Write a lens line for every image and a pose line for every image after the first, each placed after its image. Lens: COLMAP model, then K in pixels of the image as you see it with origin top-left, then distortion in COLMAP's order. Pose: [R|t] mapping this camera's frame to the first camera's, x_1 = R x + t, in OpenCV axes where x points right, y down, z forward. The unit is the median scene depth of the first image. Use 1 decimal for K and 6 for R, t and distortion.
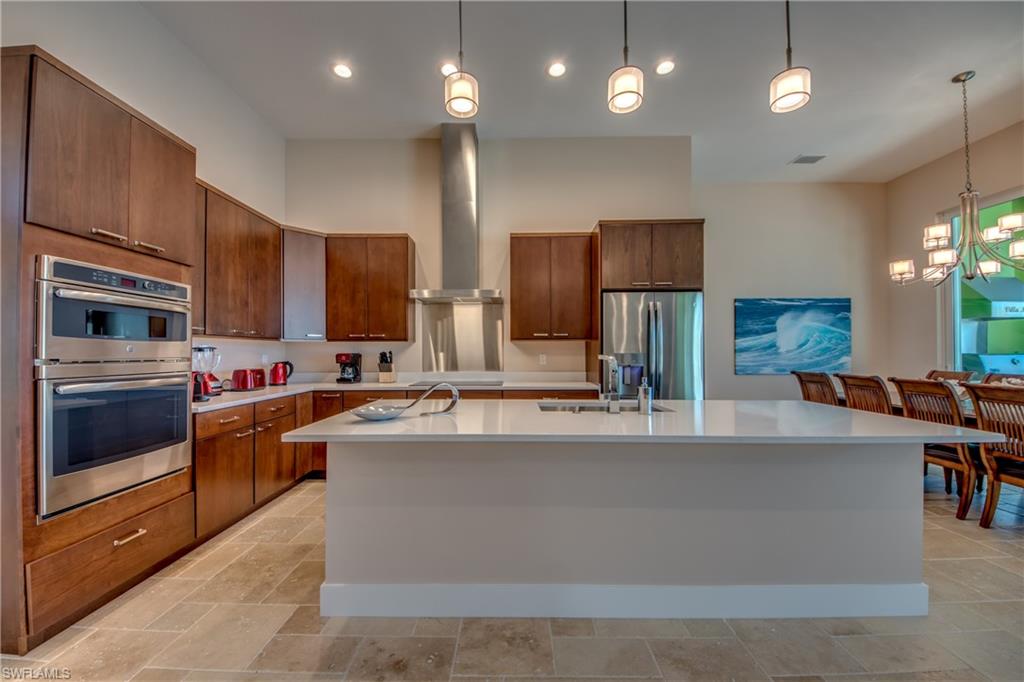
lens RADIAL K [[395.2, 0, 505.5], [0, 395.2, 346.8], [0, 0, 1]] dist [0.009877, -0.012236]
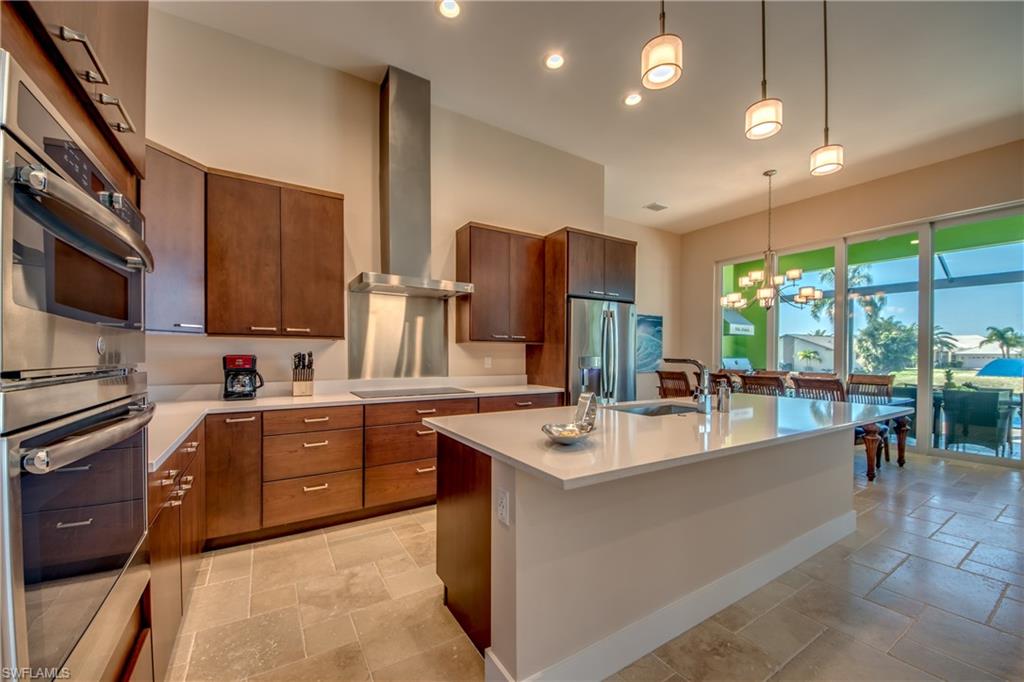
lens RADIAL K [[391.4, 0, 510.5], [0, 391.4, 354.8], [0, 0, 1]] dist [0.047620, -0.029736]
pose [[0.837562, 0.005669, 0.546313, -0.391014], [-0.012421, 0.999885, 0.008667, 0.005022], [-0.546201, -0.014045, 0.837536, 0.193557]]
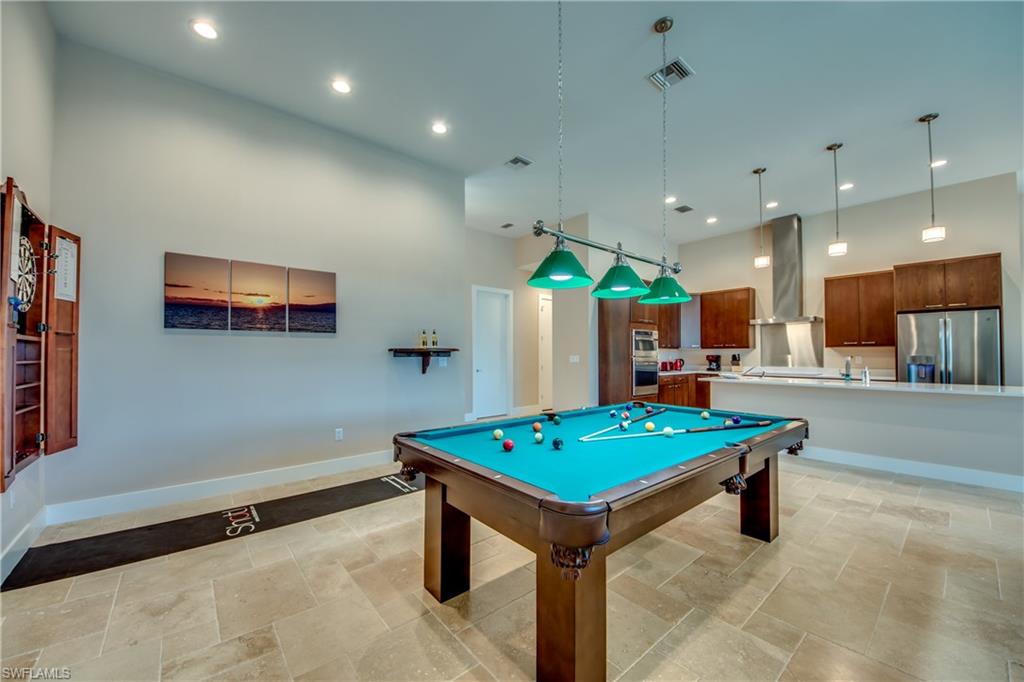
lens RADIAL K [[387.7, 0, 511.9], [0, 387.7, 350.1], [0, 0, 1]] dist [0.043204, -0.018411]
pose [[0.671034, -0.008170, -0.741381, 0.336094], [0.009057, 0.999955, -0.002822, -0.010551], [0.741371, -0.004821, 0.671078, -0.946080]]
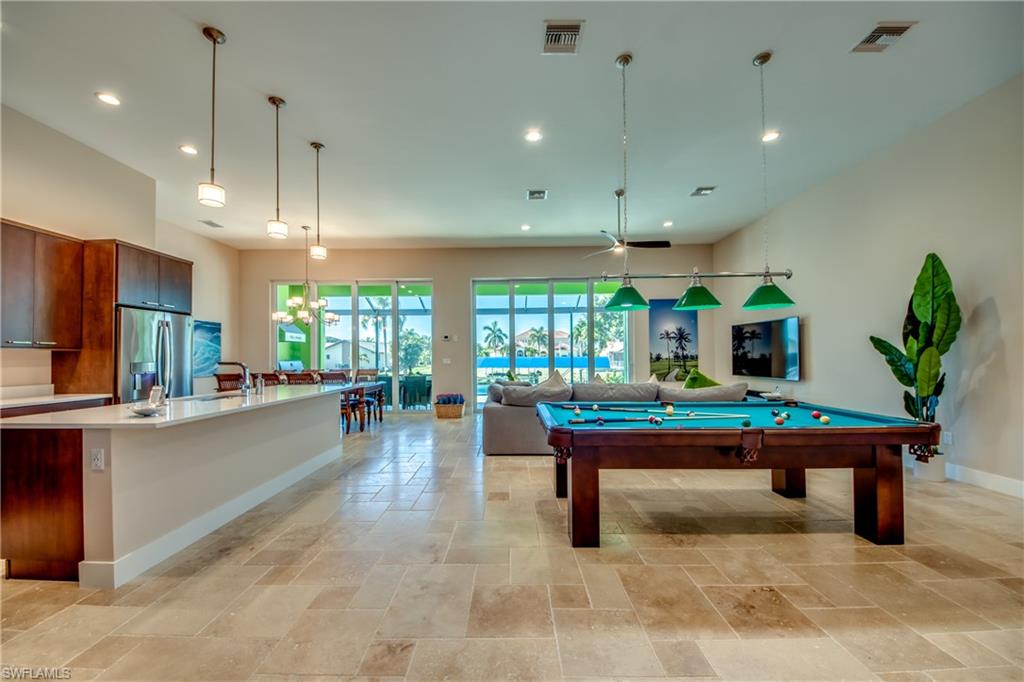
lens RADIAL K [[393.1, 0, 508.6], [0, 393.1, 352.4], [0, 0, 1]] dist [-0.000607, -0.012547]
pose [[-0.001064, 0.011978, 0.999928, -0.726102], [-0.000475, 0.999928, -0.011978, 0.000904], [-0.999999, -0.000488, -0.001059, -0.067976]]
